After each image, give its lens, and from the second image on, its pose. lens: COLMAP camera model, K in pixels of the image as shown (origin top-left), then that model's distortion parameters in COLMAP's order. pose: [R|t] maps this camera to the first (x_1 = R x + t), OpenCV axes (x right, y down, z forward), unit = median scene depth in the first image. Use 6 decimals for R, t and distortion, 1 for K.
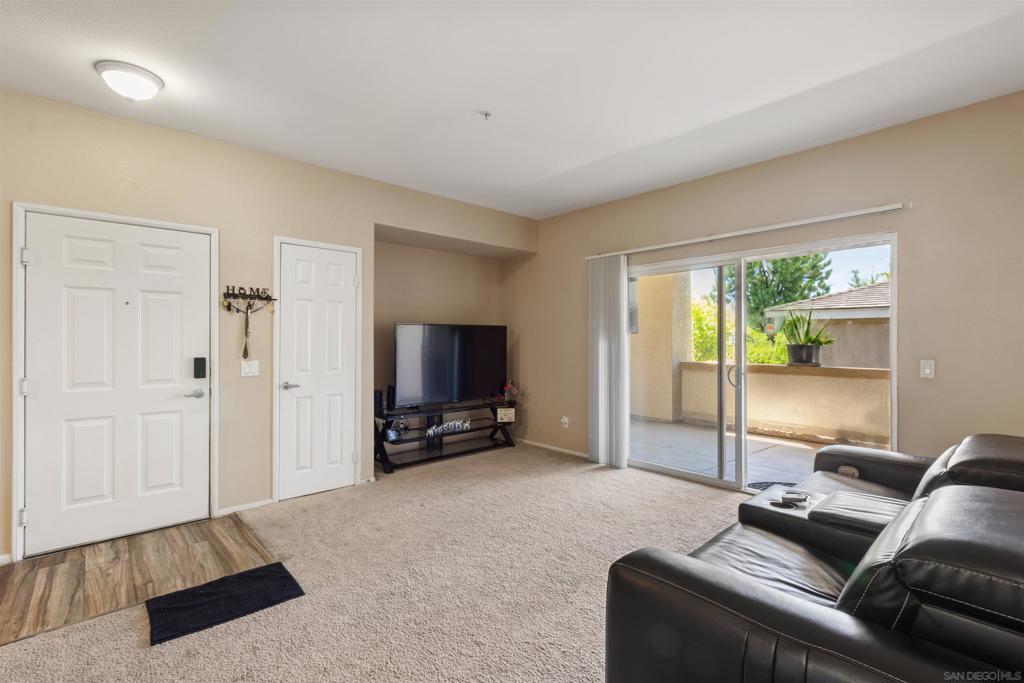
lens RADIAL K [[458.9, 0, 512.0], [0, 458.9, 341.5], [0, 0, 1]] dist [0.002120, 0.000005]
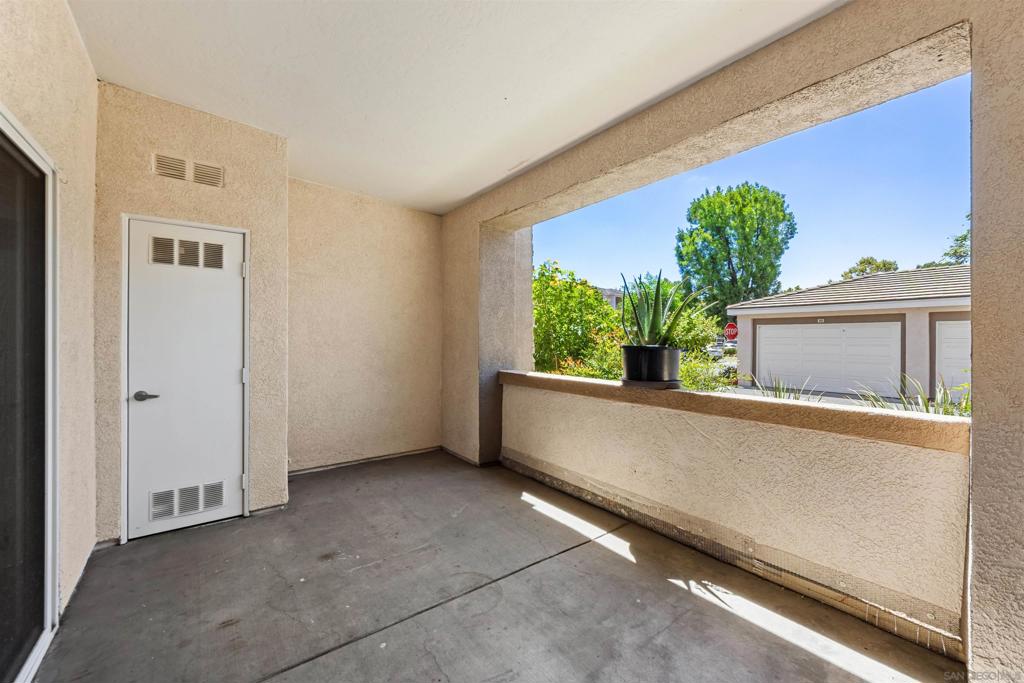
lens RADIAL K [[392.3, 0, 512.0], [0, 392.3, 341.5], [0, 0, 1]] dist [0.000226, -0.000003]
pose [[0.997354, 0.002789, -0.072638, 0.932374], [-0.002724, 0.999996, 0.000993, 0.001871], [0.072641, -0.000792, 0.997358, 0.983761]]
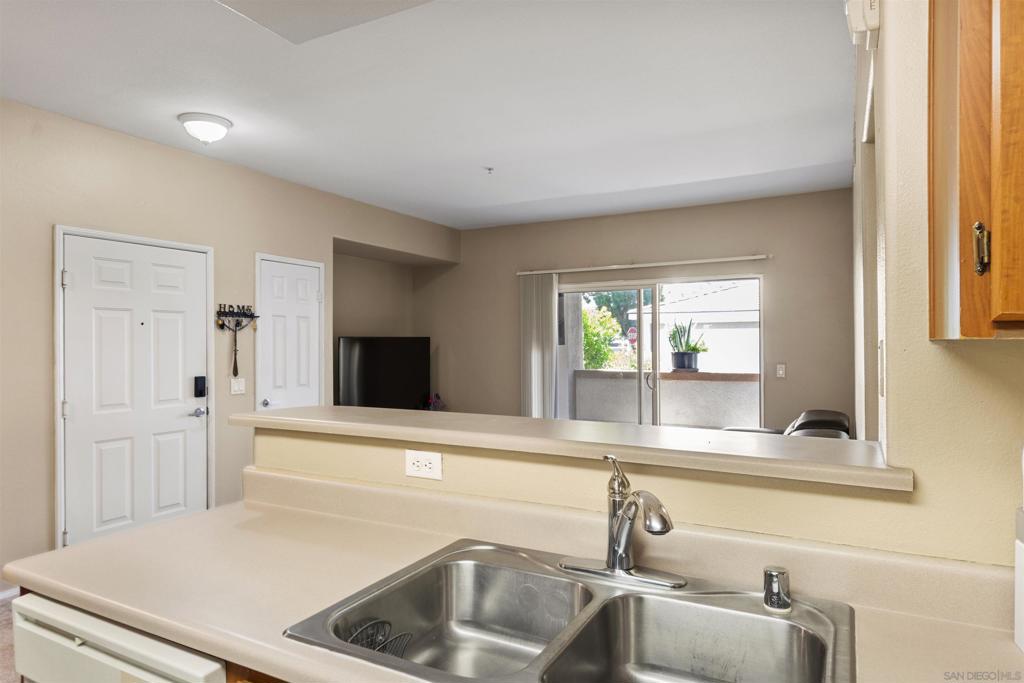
lens RADIAL K [[614.5, 0, 512.0], [0, 614.5, 341.5], [0, 0, 1]] dist [-0.004181, -0.000259]
pose [[0.941758, -0.007069, 0.336217, -0.461684], [0.009773, 0.999932, -0.006352, -0.024521], [-0.336149, 0.009268, 0.941763, -0.456642]]
